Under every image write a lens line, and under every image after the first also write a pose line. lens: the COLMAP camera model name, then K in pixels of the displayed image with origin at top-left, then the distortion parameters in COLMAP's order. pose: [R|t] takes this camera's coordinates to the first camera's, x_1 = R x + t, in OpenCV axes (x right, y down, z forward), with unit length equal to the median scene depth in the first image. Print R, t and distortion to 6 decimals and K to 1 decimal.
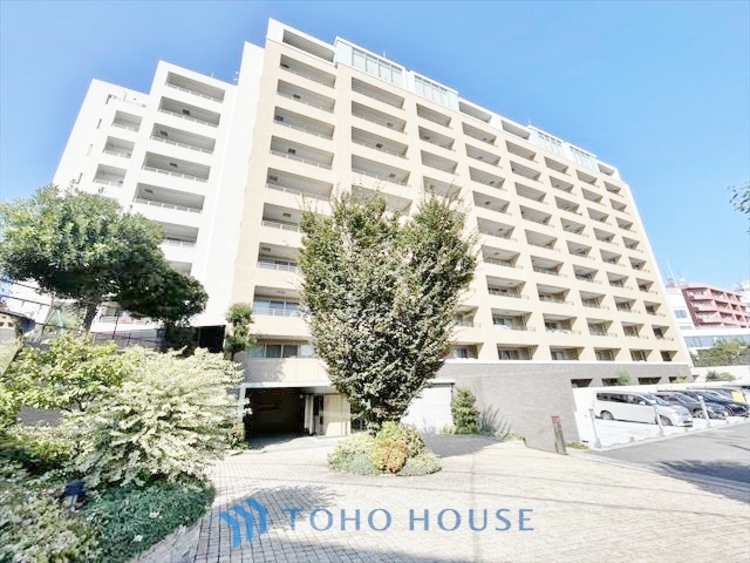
lens RADIAL K [[302.9, 0, 372.4], [0, 302.9, 277.1], [0, 0, 1]] dist [-0.001712, 0.000101]
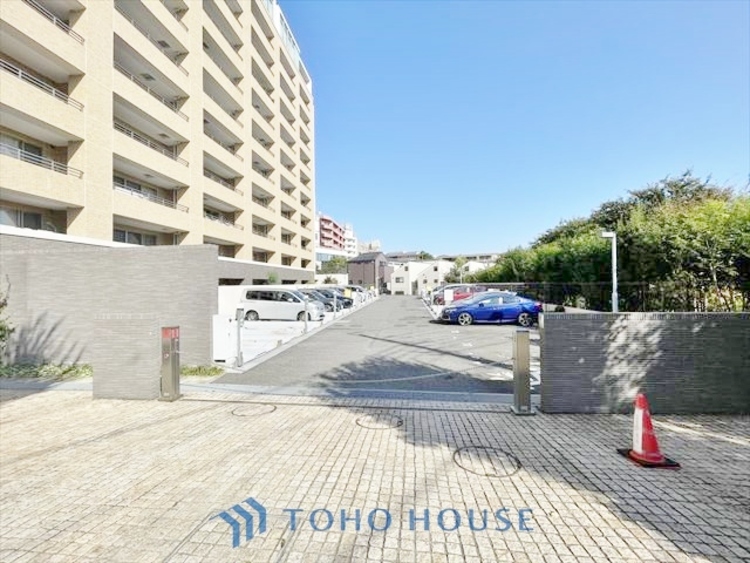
lens RADIAL K [[302.9, 0, 372.4], [0, 302.9, 277.1], [0, 0, 1]] dist [-0.001712, 0.000101]
pose [[0.526692, 0.033685, 0.849388, 0.312471], [-0.279895, 0.950368, 0.135868, 0.199303], [-0.802655, -0.309300, 0.509979, 0.451865]]
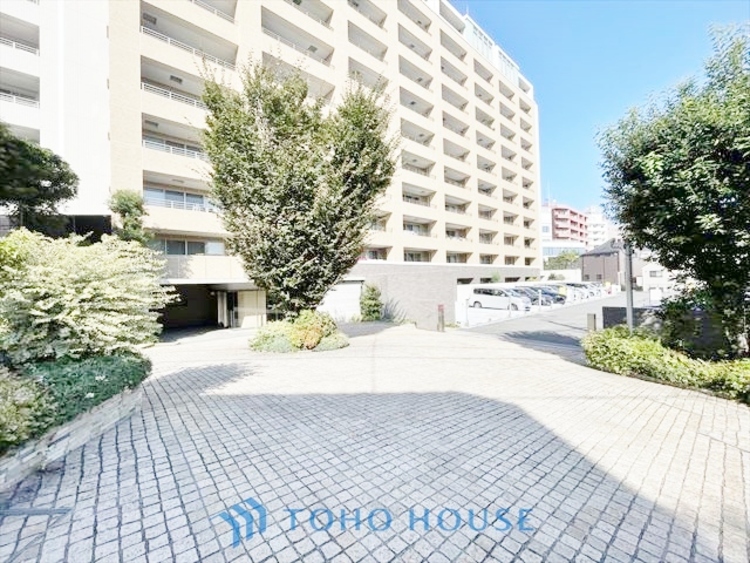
lens RADIAL K [[302.9, 0, 372.4], [0, 302.9, 277.1], [0, 0, 1]] dist [-0.001712, 0.000101]
pose [[0.961055, 0.003933, 0.276329, -0.010311], [-0.090329, 0.949448, 0.300646, 0.001061], [-0.261177, -0.313898, 0.912828, -0.024481]]
